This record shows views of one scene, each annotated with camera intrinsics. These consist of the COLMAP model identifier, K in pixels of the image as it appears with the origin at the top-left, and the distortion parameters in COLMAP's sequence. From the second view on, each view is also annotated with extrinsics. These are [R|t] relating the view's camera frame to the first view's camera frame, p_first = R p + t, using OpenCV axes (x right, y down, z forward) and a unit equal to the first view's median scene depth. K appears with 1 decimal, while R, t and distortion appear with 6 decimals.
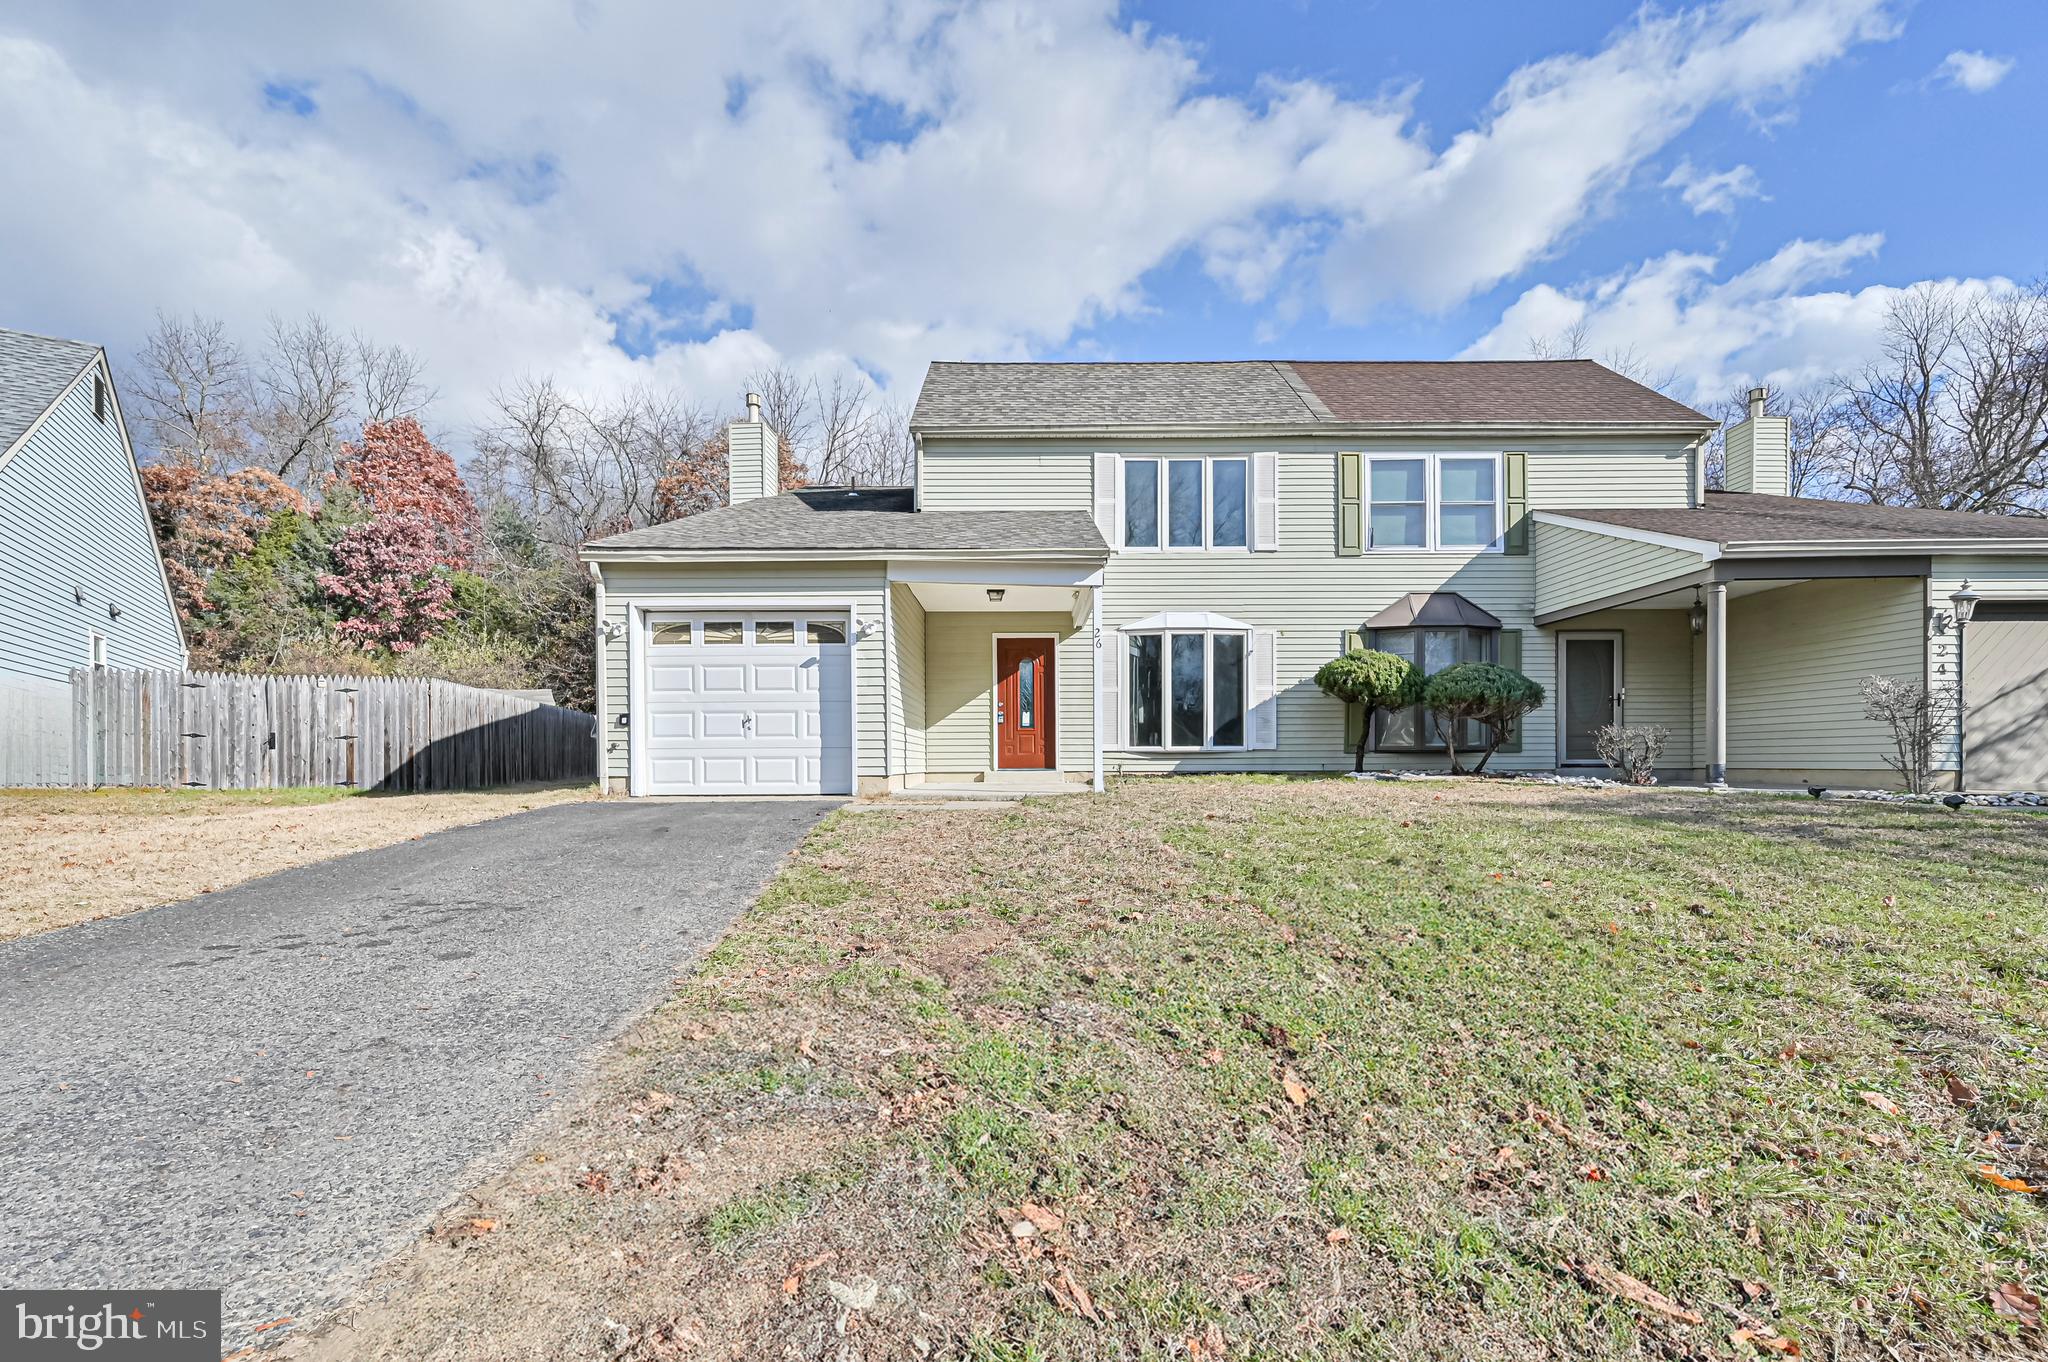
lens RADIAL K [[848.8, 0, 1024.8], [0, 848.8, 756.4], [0, 0, 1]] dist [-0.002812, -0.000195]
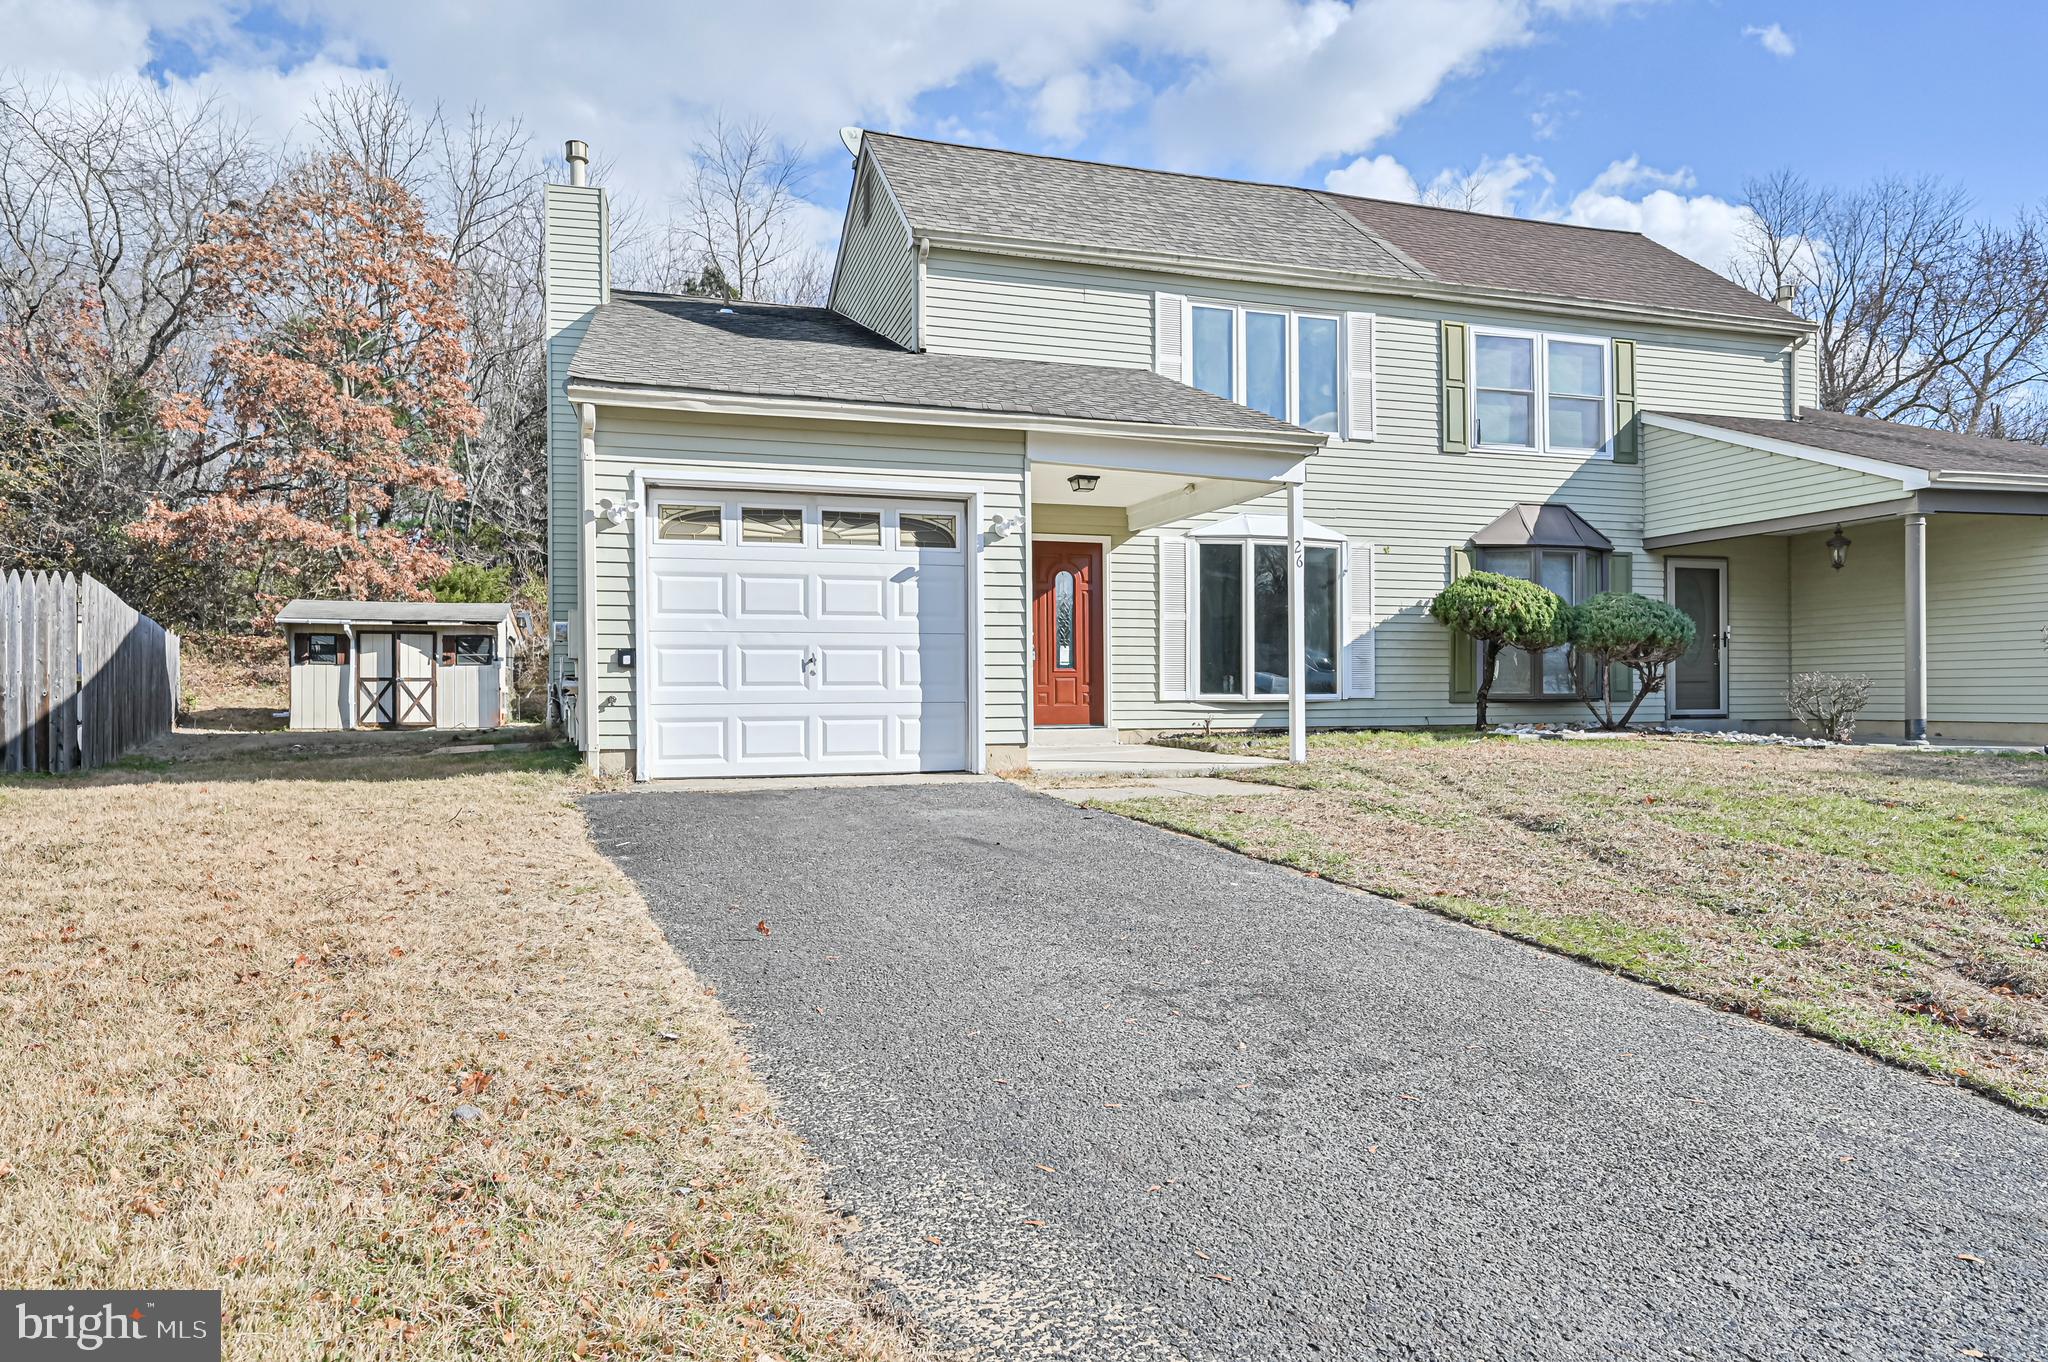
lens RADIAL K [[1189.1, 0, 1024.0], [0, 1189.1, 681.0], [0, 0, 1]] dist [-0.001389, 0.000009]
pose [[0.958382, 0.003231, 0.285472, -0.318439], [-0.000530, 0.999954, -0.009538, -0.013303], [-0.285490, 0.008990, 0.958340, 0.055879]]
